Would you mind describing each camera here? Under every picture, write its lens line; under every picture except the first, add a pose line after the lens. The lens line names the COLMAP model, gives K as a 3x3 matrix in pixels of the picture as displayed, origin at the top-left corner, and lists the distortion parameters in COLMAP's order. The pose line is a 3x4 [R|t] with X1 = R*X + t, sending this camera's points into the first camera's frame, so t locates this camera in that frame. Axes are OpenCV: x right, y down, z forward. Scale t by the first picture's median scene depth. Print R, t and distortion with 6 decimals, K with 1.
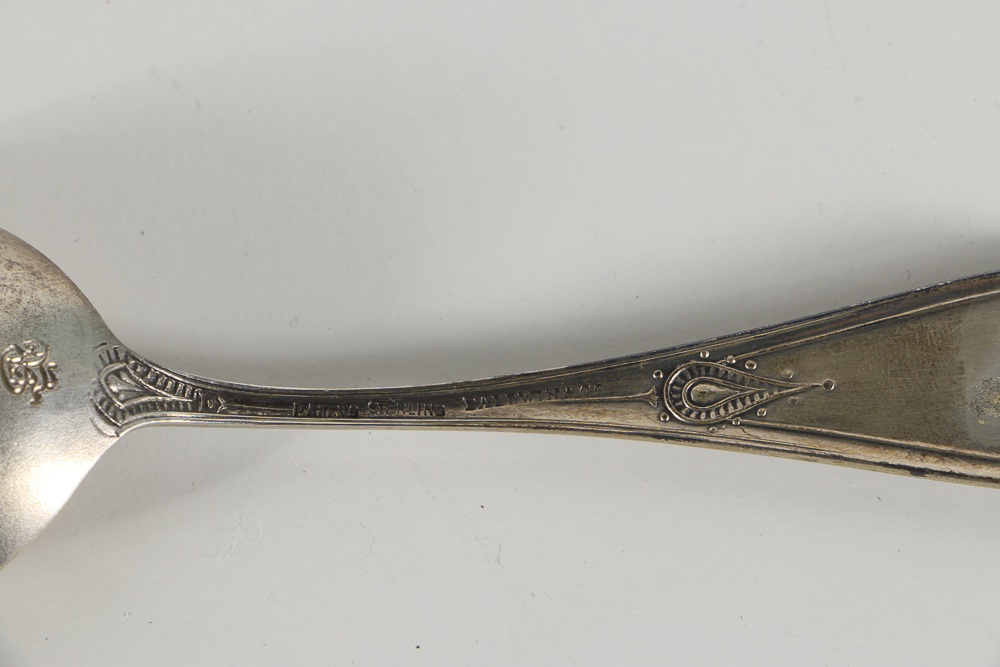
lens RADIAL K [[6247.3, 0, 500.2], [0, 6247.3, 333.5], [0, 0, 1]] dist [0.182668, 0.000000]
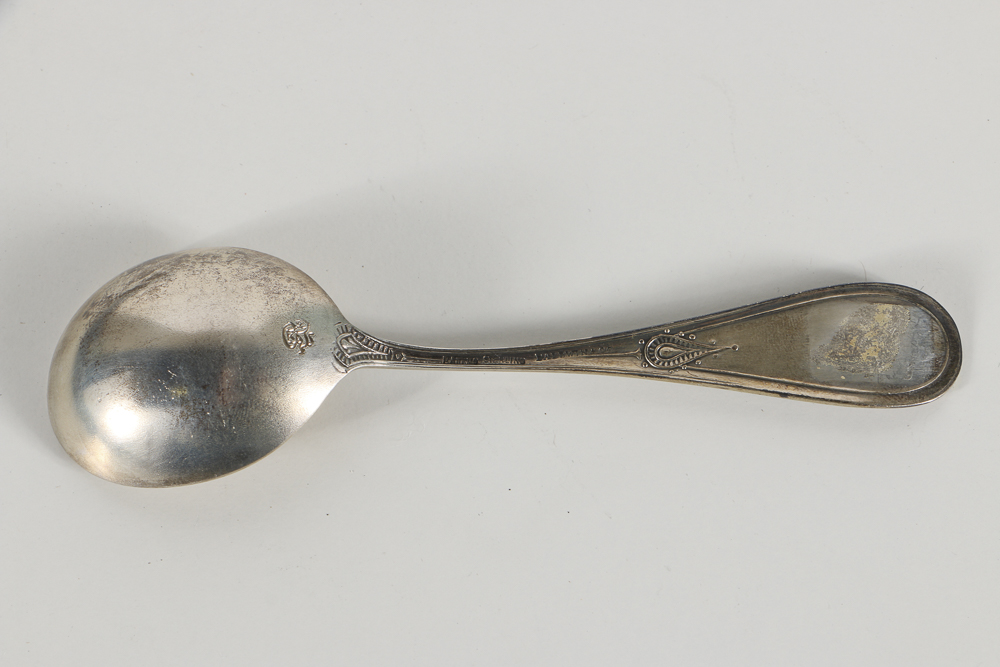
lens RADIAL K [[2737.8, 0, 499.6], [0, 2737.8, 333.8], [0, 0, 1]] dist [0.099372, 0.000000]
pose [[0.999635, 0.004374, -0.026671, 0.005064], [-0.005348, 0.999317, -0.036577, 0.033883], [0.026493, 0.036707, 0.998975, 0.196259]]
